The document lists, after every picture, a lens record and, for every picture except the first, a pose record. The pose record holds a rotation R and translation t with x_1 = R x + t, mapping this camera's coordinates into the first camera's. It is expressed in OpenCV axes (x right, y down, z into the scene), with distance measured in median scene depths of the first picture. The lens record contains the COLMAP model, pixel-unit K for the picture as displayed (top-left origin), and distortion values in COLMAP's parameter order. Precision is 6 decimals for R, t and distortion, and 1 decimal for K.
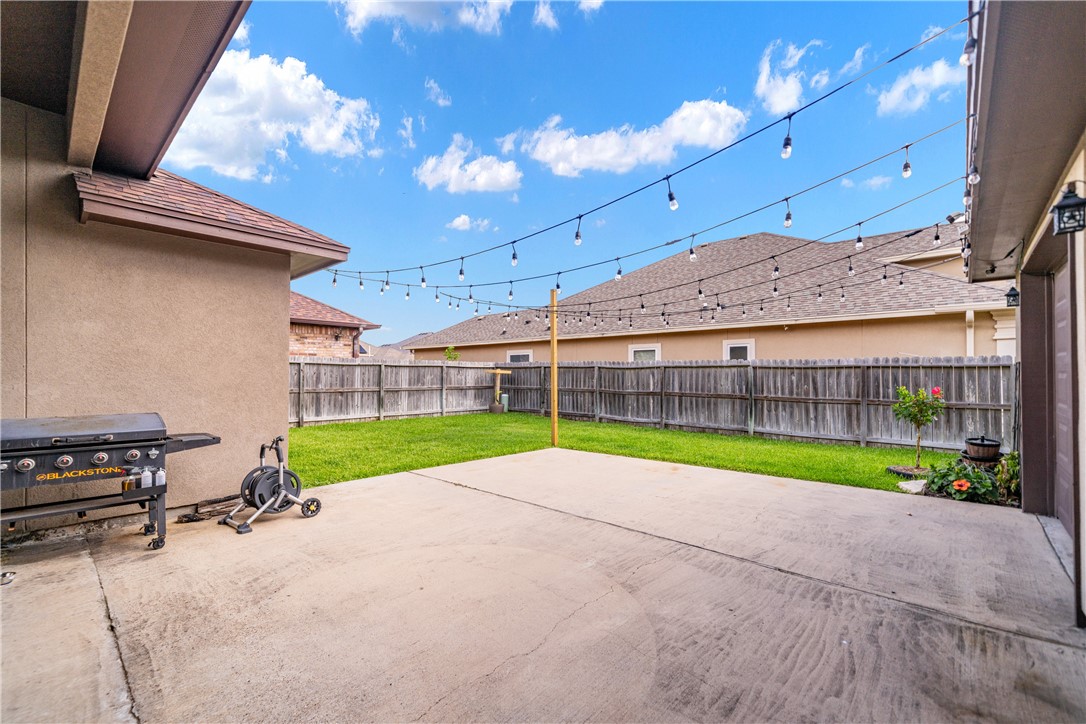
lens RADIAL K [[467.9, 0, 538.4], [0, 467.9, 369.1], [0, 0, 1]] dist [-0.008644, -0.000389]
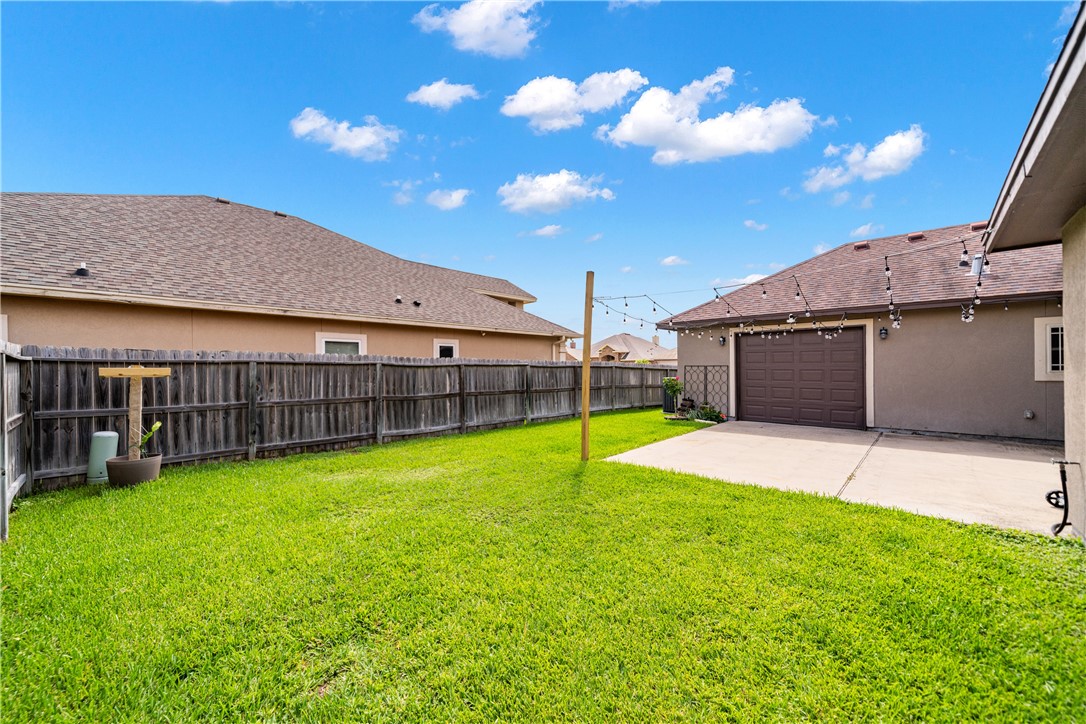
lens RADIAL K [[415.8, 0, 539.5], [0, 415.8, 358.7], [0, 0, 1]] dist [-0.000218, -0.000010]
pose [[-0.011536, 0.019351, 0.999746, -0.634284], [-0.009381, 0.999767, -0.019460, -0.003378], [-0.999889, -0.009603, -0.011352, 0.990332]]
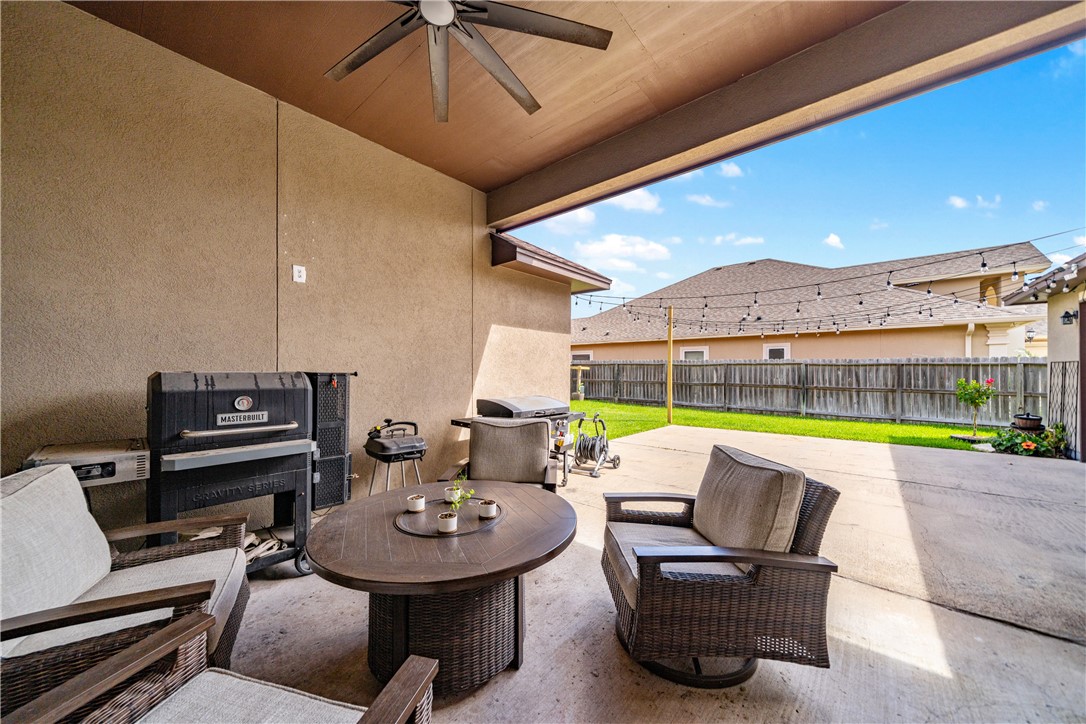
lens RADIAL K [[389.2, 0, 539.3], [0, 389.2, 368.5], [0, 0, 1]] dist [-0.002156, -0.000049]
pose [[0.999374, 0.000729, 0.035379, -0.341599], [-0.000999, 0.999971, 0.007604, -0.000587], [-0.035372, -0.007635, 0.999345, -0.085541]]
